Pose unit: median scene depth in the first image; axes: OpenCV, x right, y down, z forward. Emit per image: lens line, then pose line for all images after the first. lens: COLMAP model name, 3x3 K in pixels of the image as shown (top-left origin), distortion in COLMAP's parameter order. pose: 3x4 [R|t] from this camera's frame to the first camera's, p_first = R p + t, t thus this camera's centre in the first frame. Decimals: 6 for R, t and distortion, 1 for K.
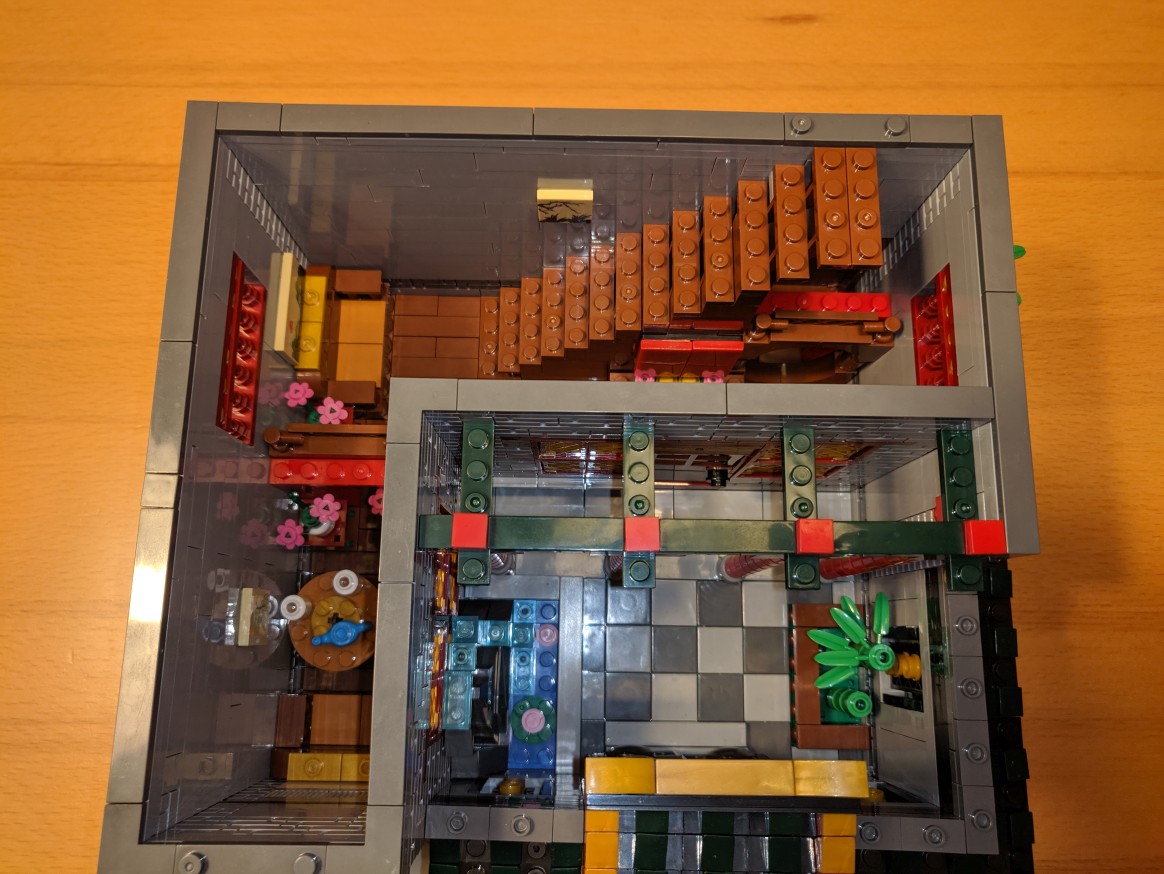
lens RADIAL K [[946.2, 0, 587.7], [0, 946.2, 433.2], [0, 0, 1]] dist [-0.057013, 0.124362]
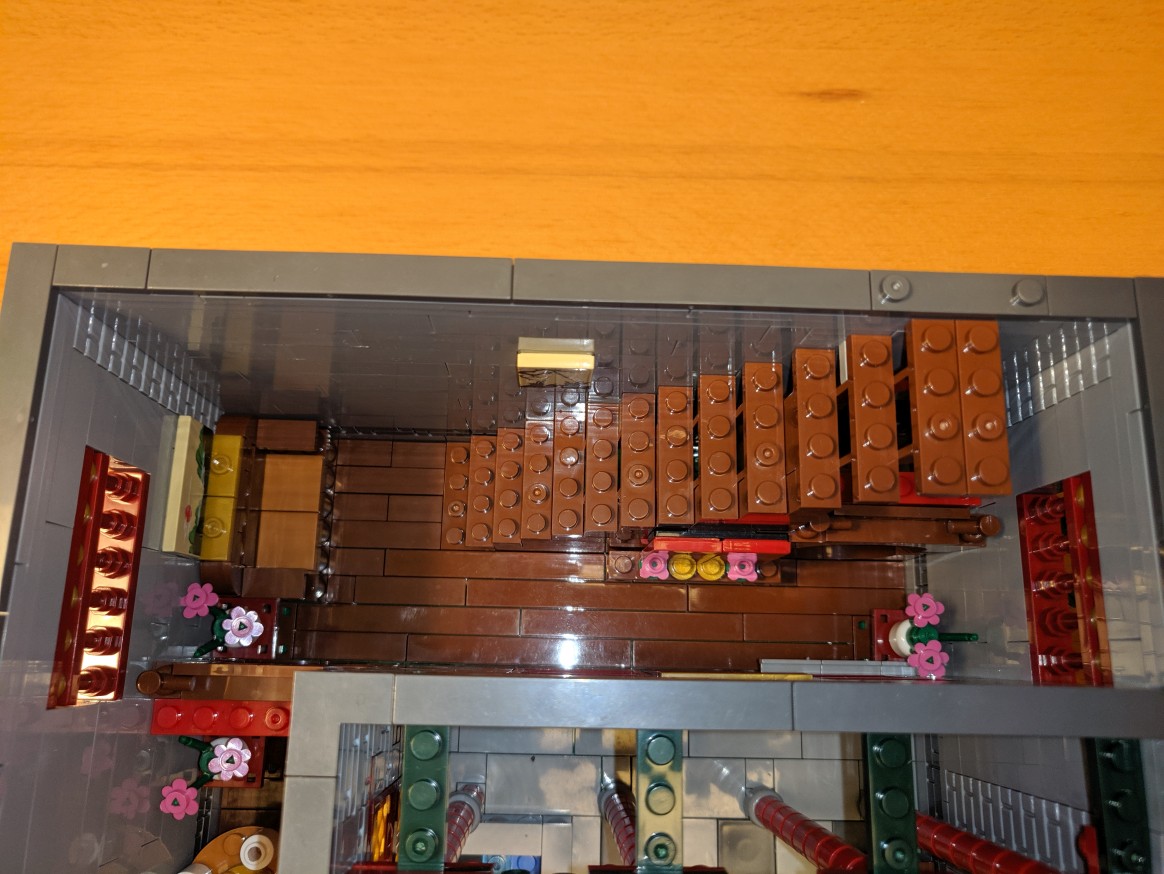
lens RADIAL K [[935.8, 0, 582.0], [0, 935.8, 437.0], [0, 0, 1]] dist [-0.063036, 0.118603]
pose [[0.999844, 0.011530, 0.013390, -0.011593], [-0.011389, 0.999879, -0.010570, -0.168563], [-0.013510, 0.010416, 0.999854, 0.252988]]
